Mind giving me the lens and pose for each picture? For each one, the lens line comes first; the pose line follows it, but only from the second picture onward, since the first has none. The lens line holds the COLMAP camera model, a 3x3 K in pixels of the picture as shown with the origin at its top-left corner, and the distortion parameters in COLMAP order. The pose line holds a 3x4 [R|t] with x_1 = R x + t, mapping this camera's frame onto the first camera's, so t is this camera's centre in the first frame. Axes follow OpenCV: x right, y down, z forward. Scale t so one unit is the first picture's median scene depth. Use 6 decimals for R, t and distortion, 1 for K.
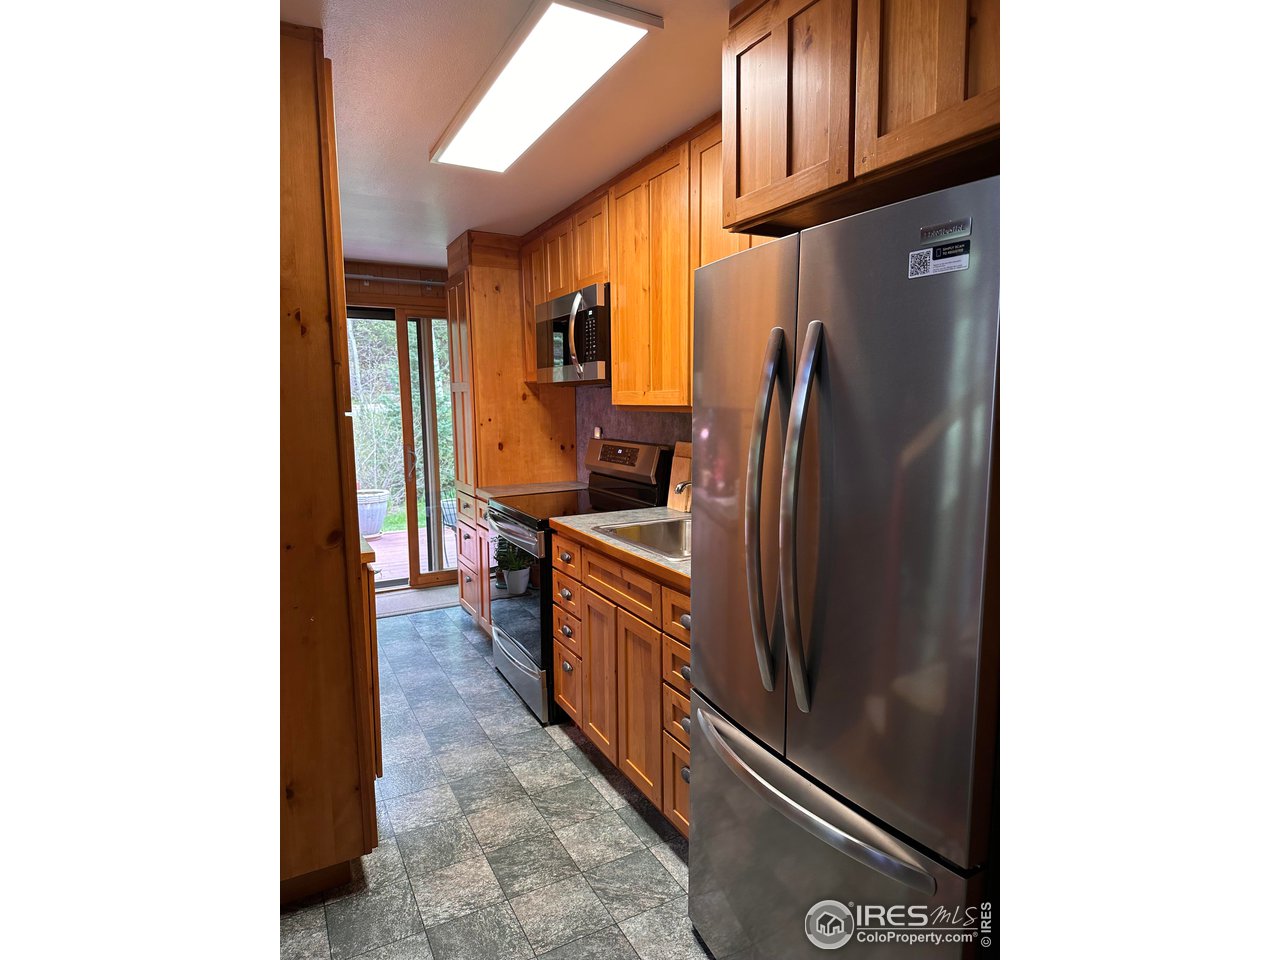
lens RADIAL K [[691.3, 0, 640.0], [0, 691.3, 480.0], [0, 0, 1]] dist [0.000142, -0.000411]
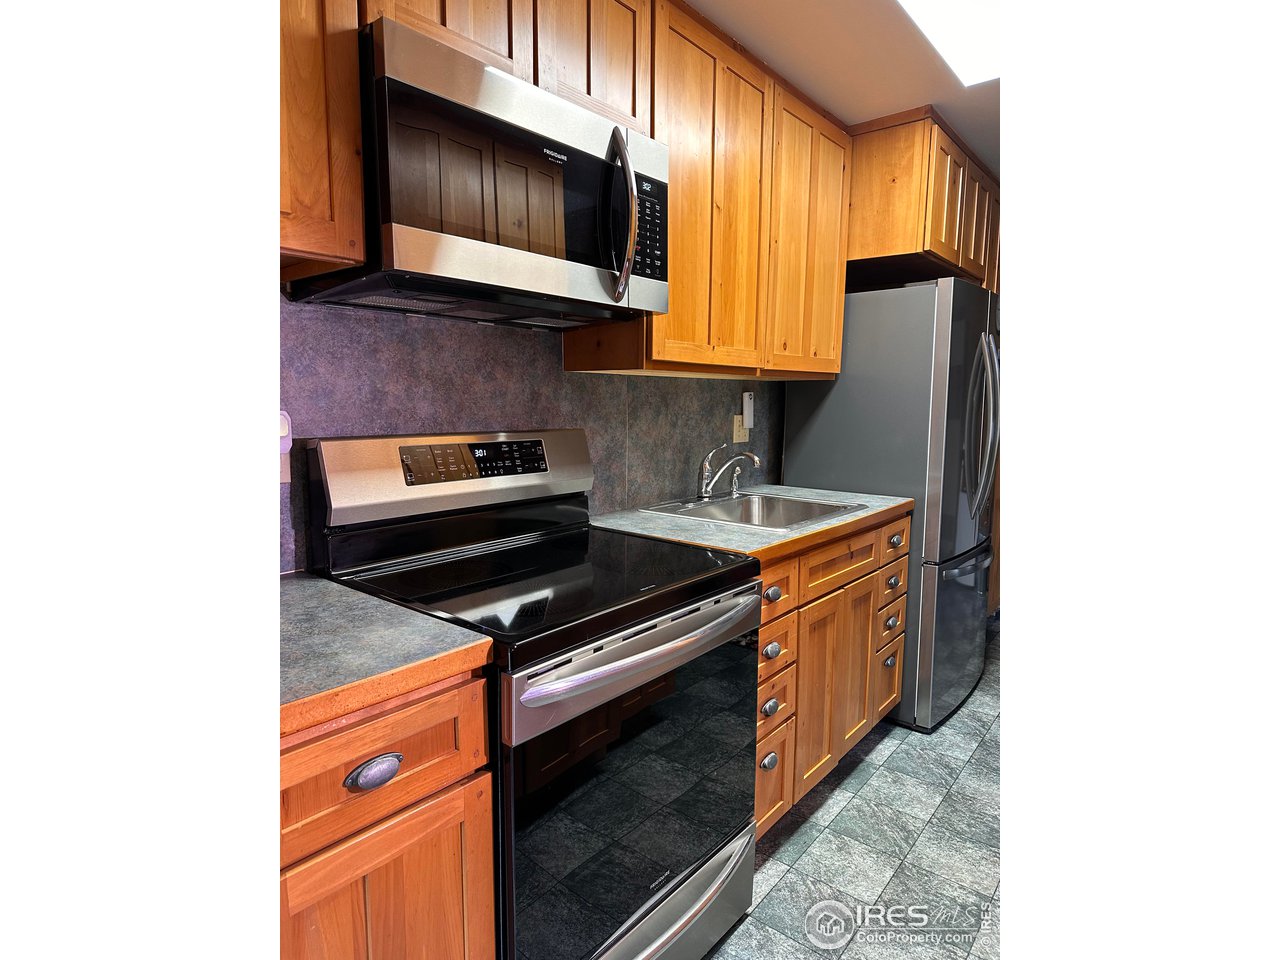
lens RADIAL K [[691.3, 0, 640.0], [0, 691.3, 480.0], [0, 0, 1]] dist [0.000142, -0.000411]
pose [[-0.374518, -0.104895, 0.921267, -0.739489], [0.111876, 0.981209, 0.157200, -0.123590], [-0.920445, 0.161942, -0.355746, 1.512209]]
